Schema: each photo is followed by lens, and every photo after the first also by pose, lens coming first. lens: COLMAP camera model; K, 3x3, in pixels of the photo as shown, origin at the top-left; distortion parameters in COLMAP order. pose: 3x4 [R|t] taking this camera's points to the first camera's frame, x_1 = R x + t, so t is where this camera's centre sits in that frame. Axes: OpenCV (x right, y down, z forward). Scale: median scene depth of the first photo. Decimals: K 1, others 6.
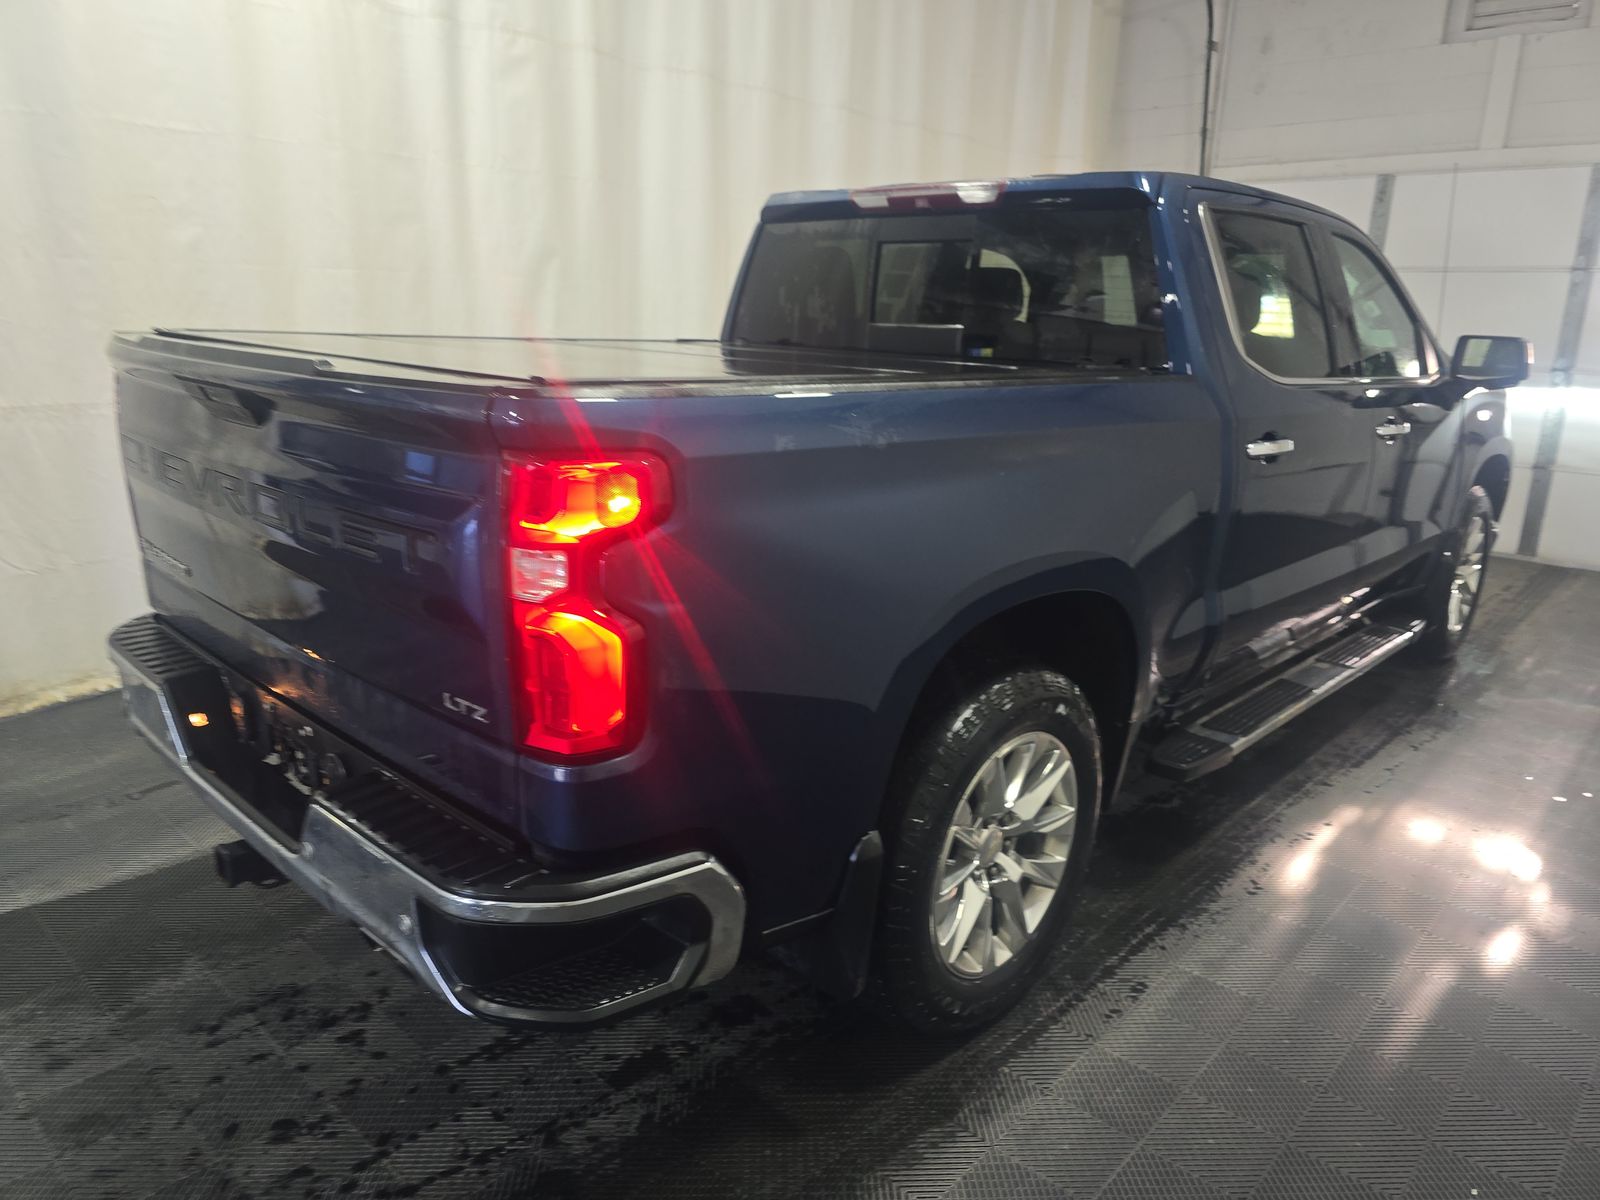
lens RADIAL K [[1065.7, 0, 809.6], [0, 1065.7, 587.0], [0, 0, 1]] dist [0.007539, 0.003617]
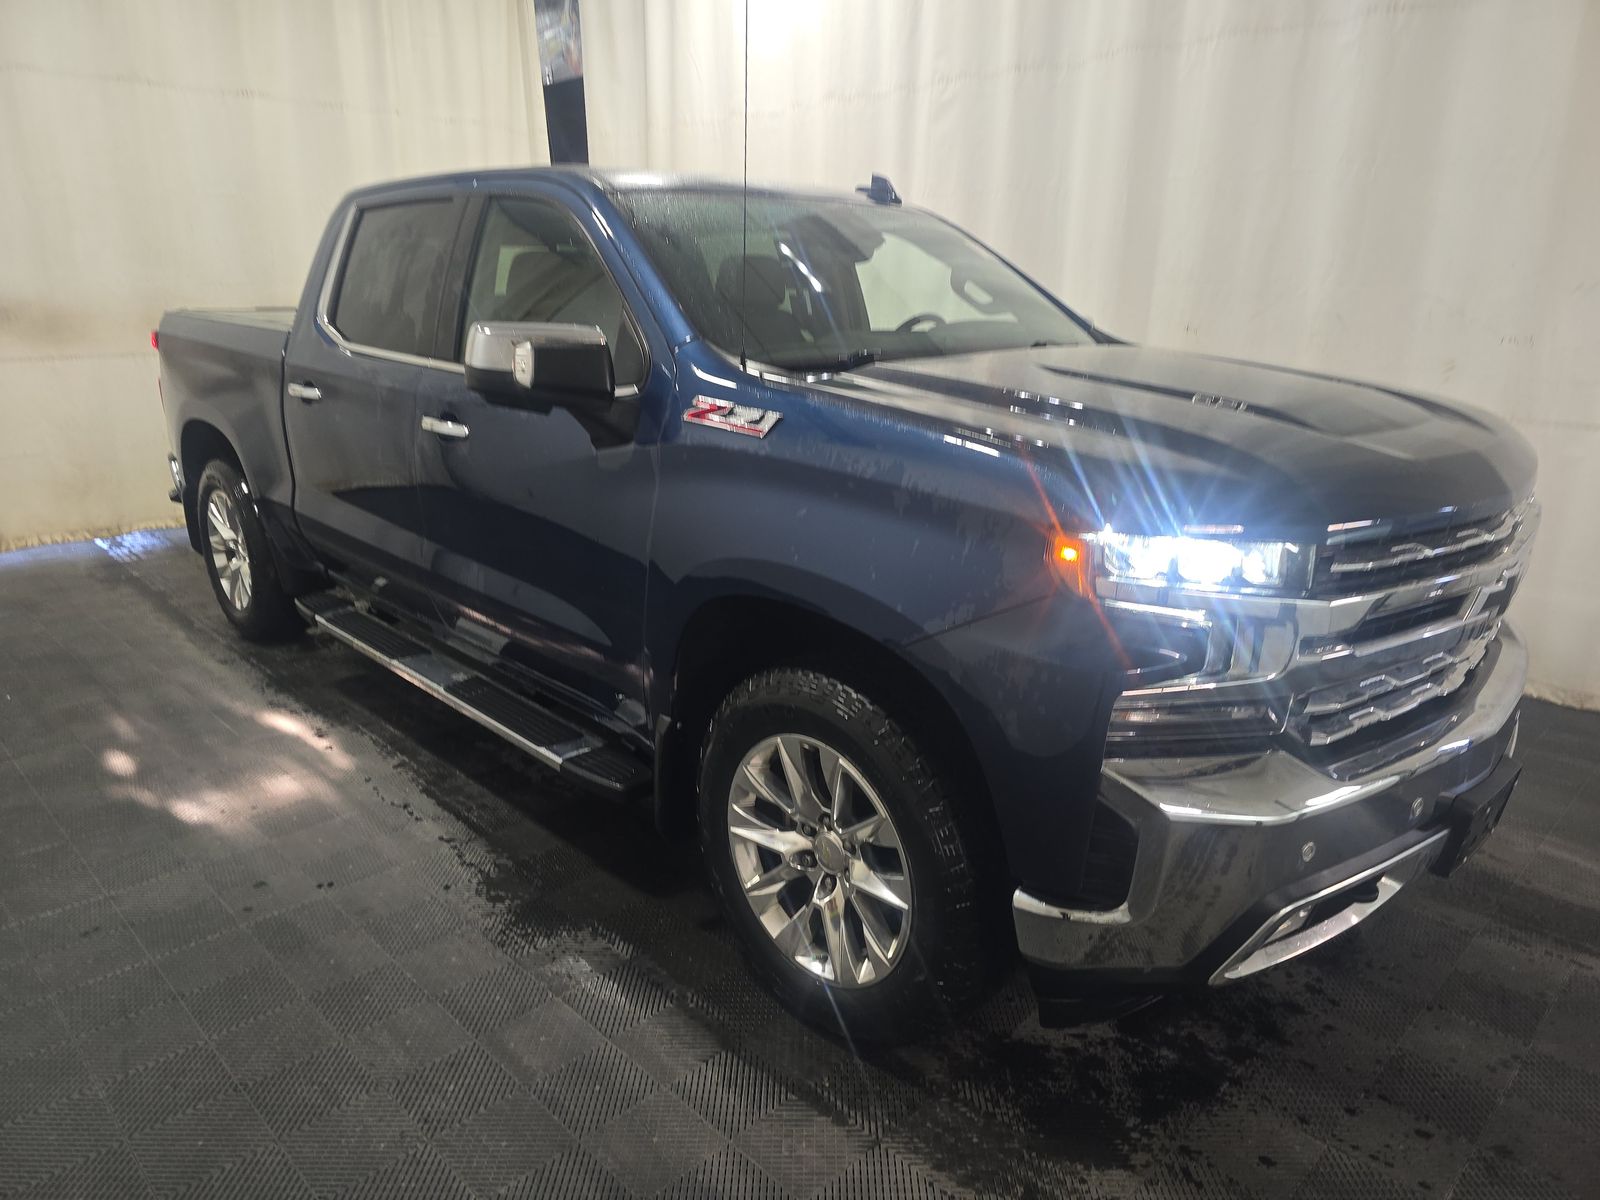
lens RADIAL K [[1065.7, 0, 801.6], [0, 1065.7, 593.0], [0, 0, 1]] dist [0.007539, 0.003617]
pose [[-0.052459, 0.232308, -0.971227, 1.403555], [-0.249900, 0.938567, 0.237994, -0.299390], [0.966850, 0.255194, 0.008817, 1.322719]]
